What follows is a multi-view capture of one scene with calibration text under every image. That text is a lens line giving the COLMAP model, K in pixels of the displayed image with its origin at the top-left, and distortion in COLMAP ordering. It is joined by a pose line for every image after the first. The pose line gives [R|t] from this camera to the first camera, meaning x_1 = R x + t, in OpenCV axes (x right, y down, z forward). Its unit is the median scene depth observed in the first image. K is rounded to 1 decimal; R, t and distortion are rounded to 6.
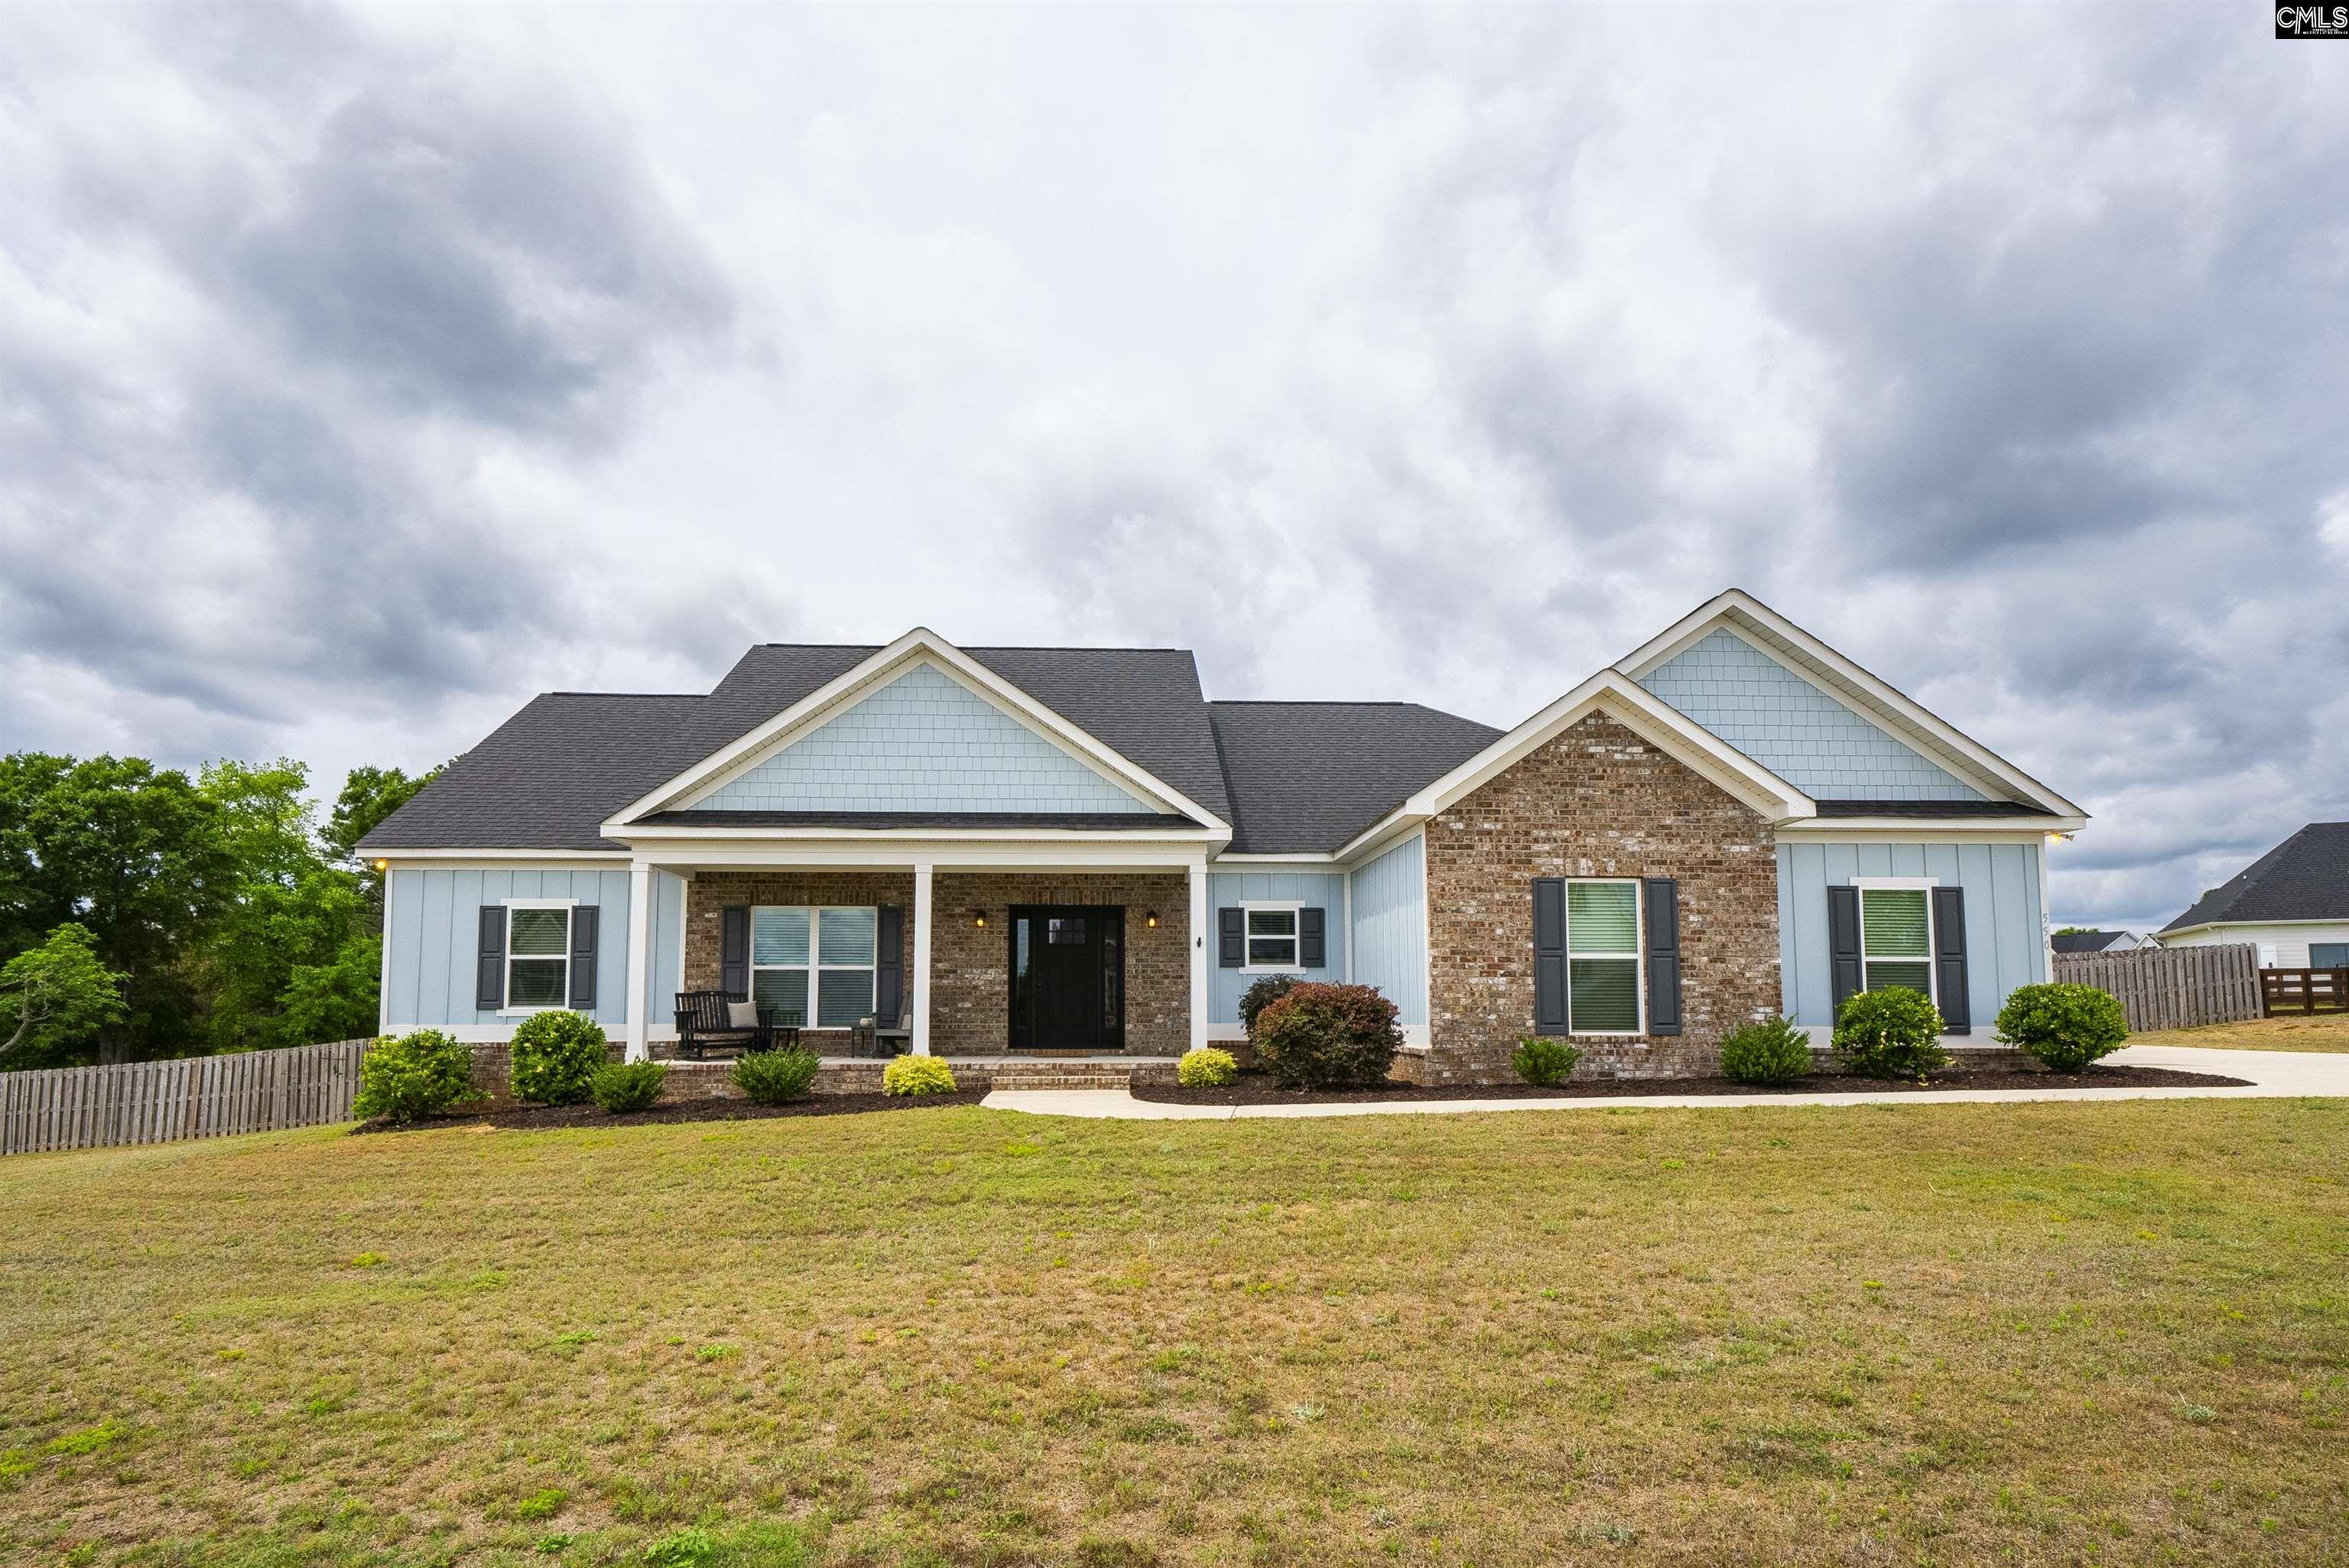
lens RADIAL K [[1155.5, 0, 1179.9], [0, 1155.5, 810.4], [0, 0, 1]] dist [-0.000637, 0.003561]
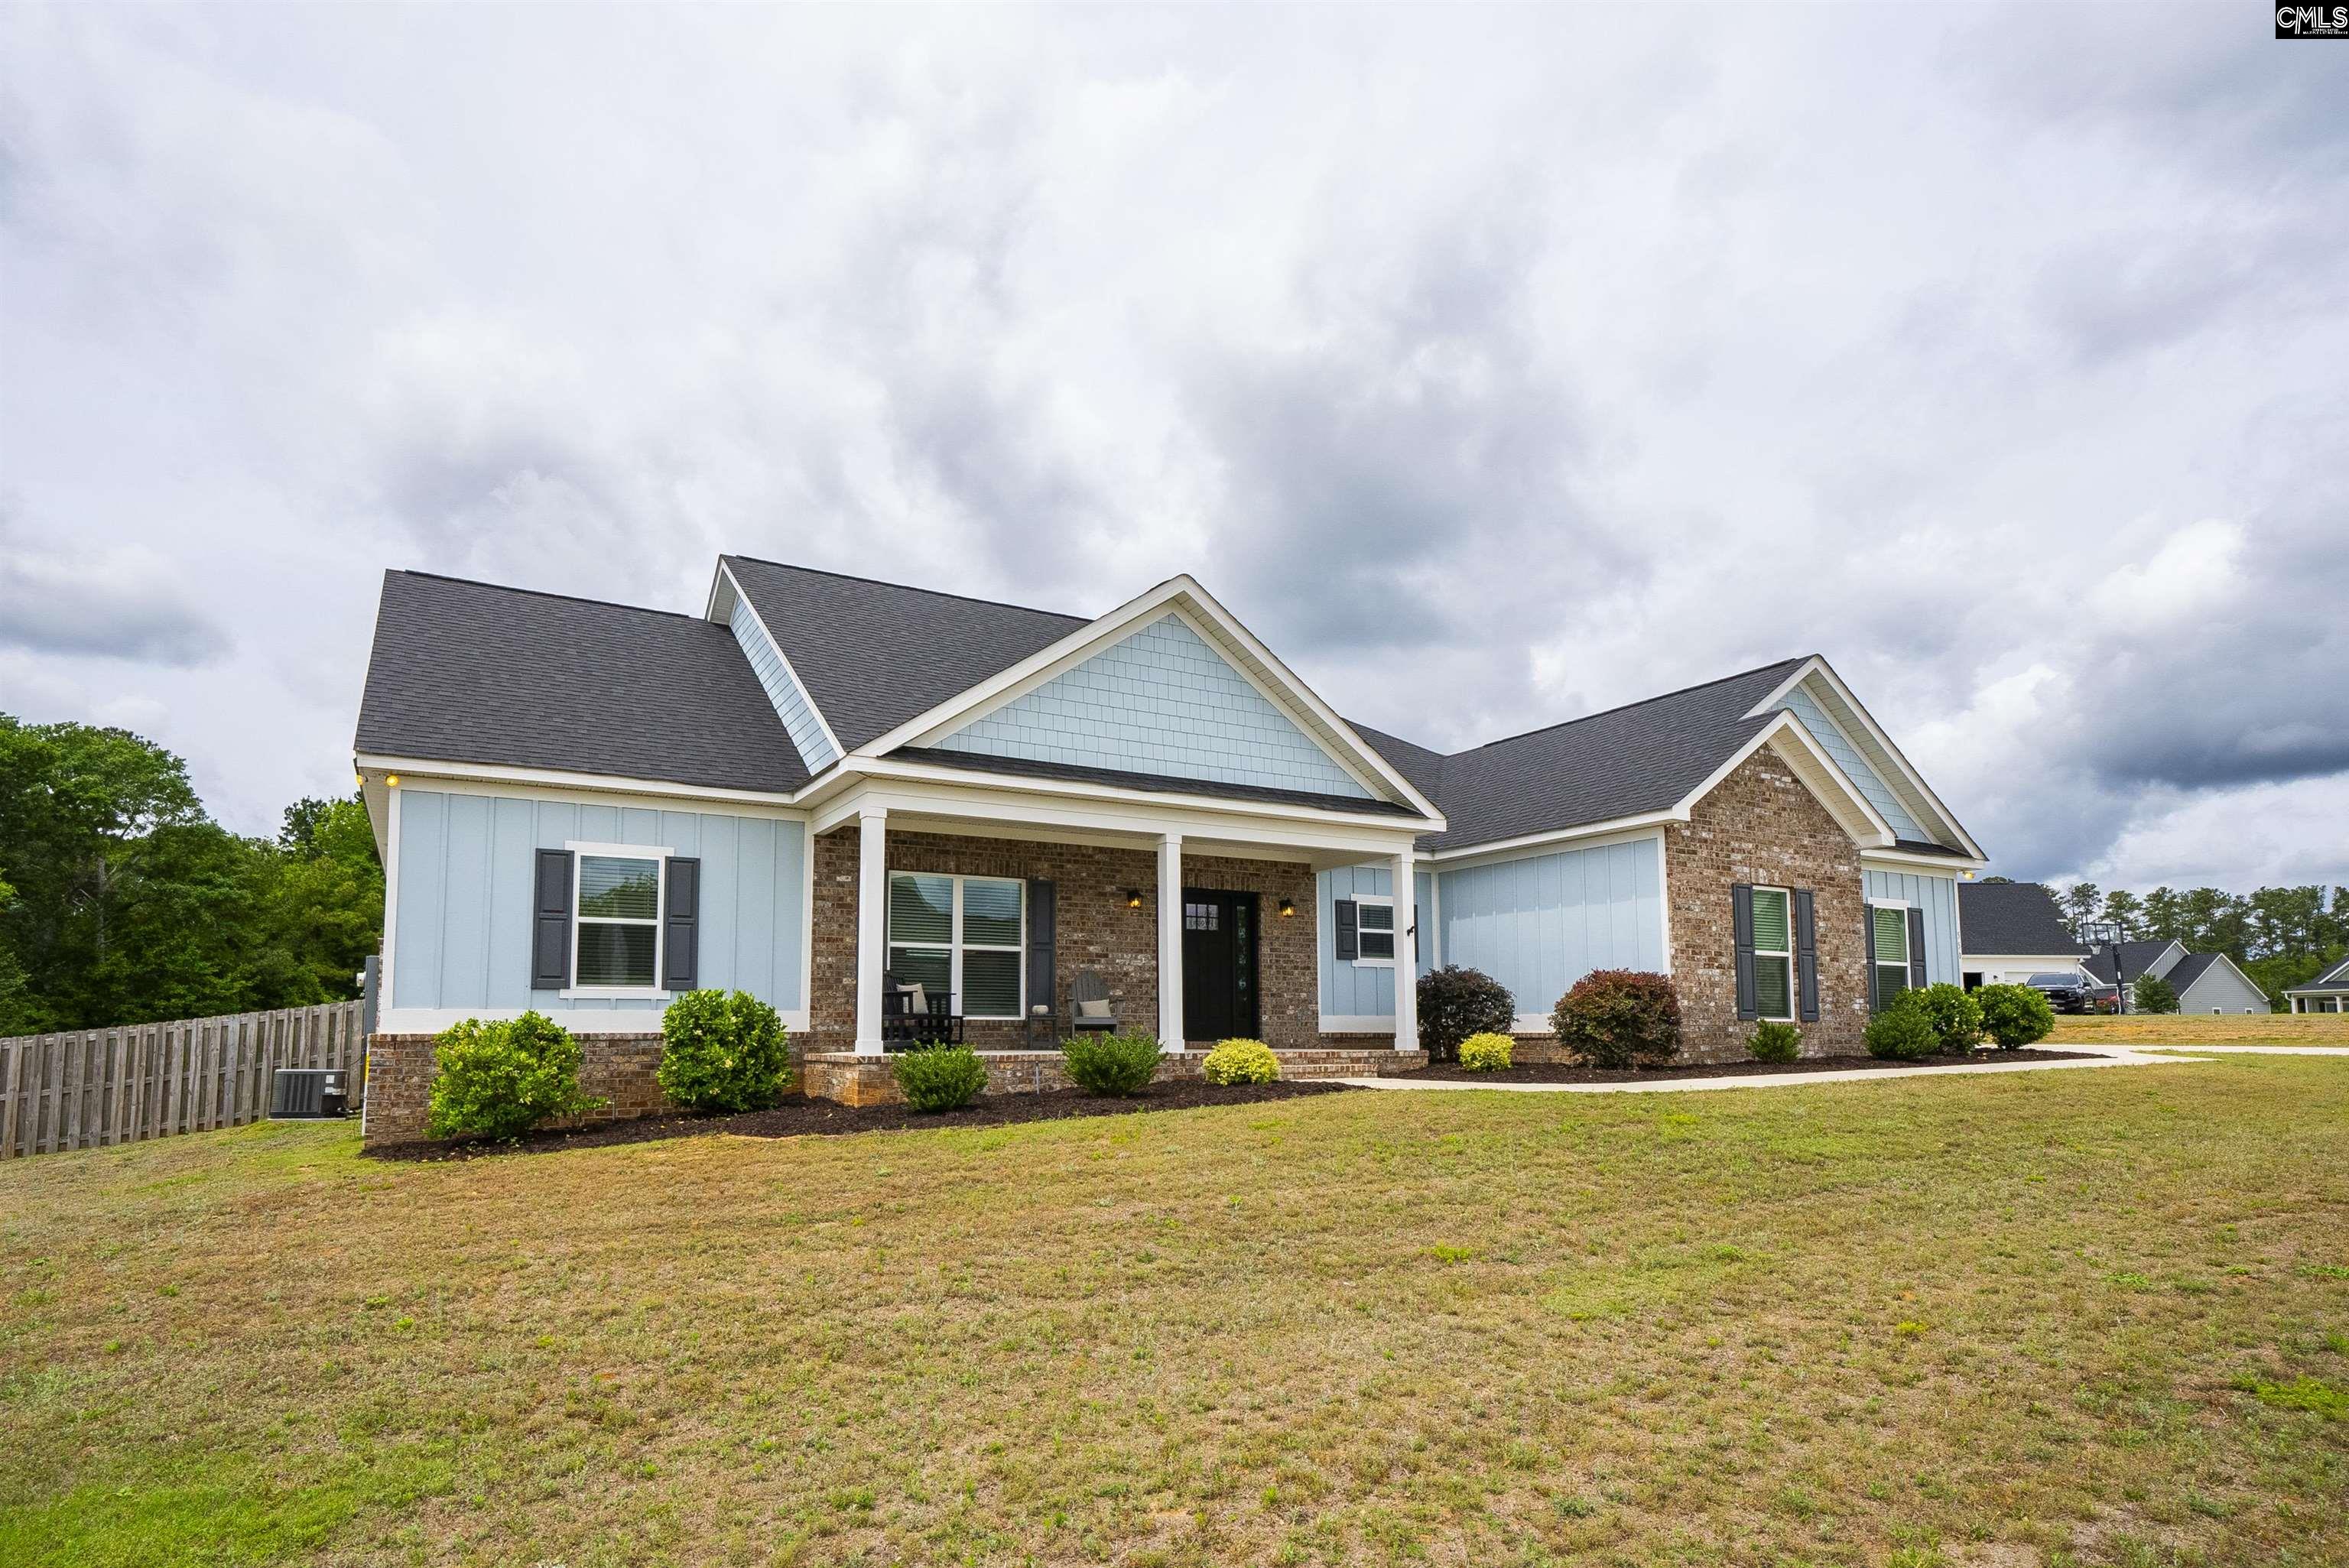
lens RADIAL K [[1174.4, 0, 1163.8], [0, 1174.4, 809.0], [0, 0, 1]] dist [-0.000225, -0.000068]
pose [[0.902007, 0.080289, 0.424190, -0.689055], [-0.074294, 0.996764, -0.030684, 0.061949], [-0.425281, -0.003838, 0.905053, 0.187184]]
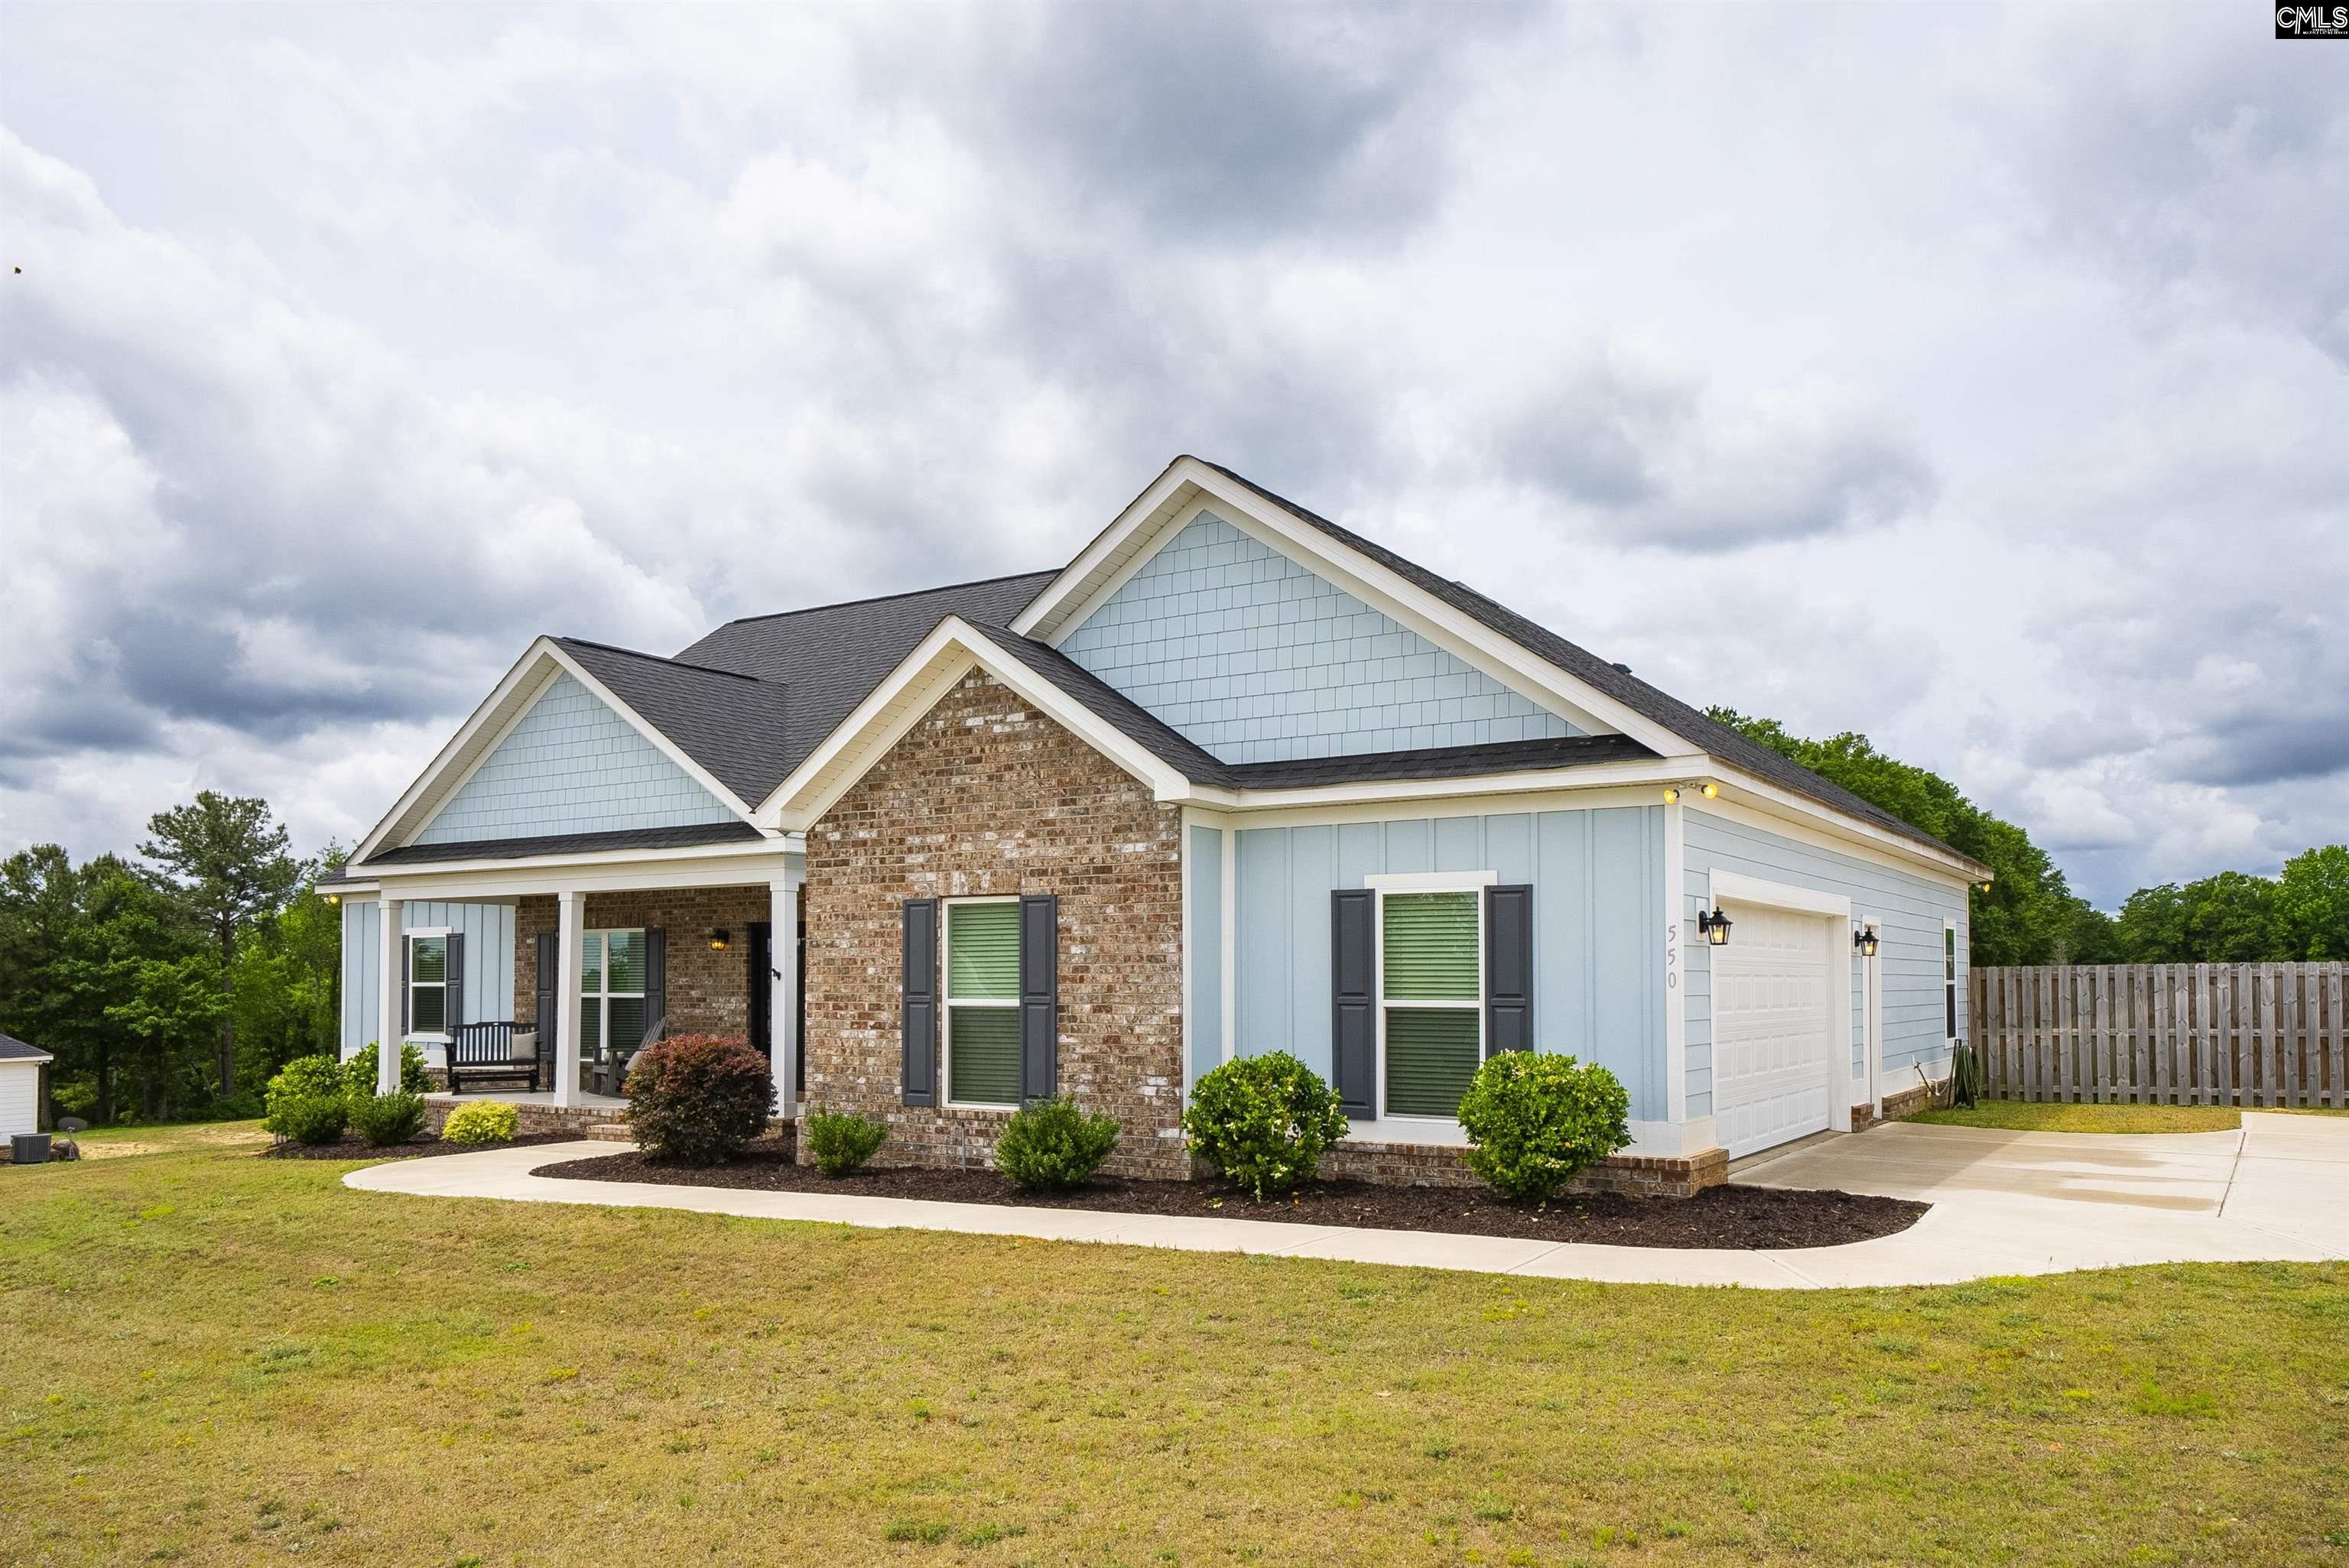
lens RADIAL K [[1787.4, 0, 1284.6], [0, 1787.4, 733.8], [0, 0, 1]] dist [0.011788, 0.001430]
pose [[0.820433, -0.079027, -0.566255, 1.172162], [0.100142, 0.994954, 0.006237, -0.032608], [0.562904, -0.061823, 0.824207, 0.172091]]
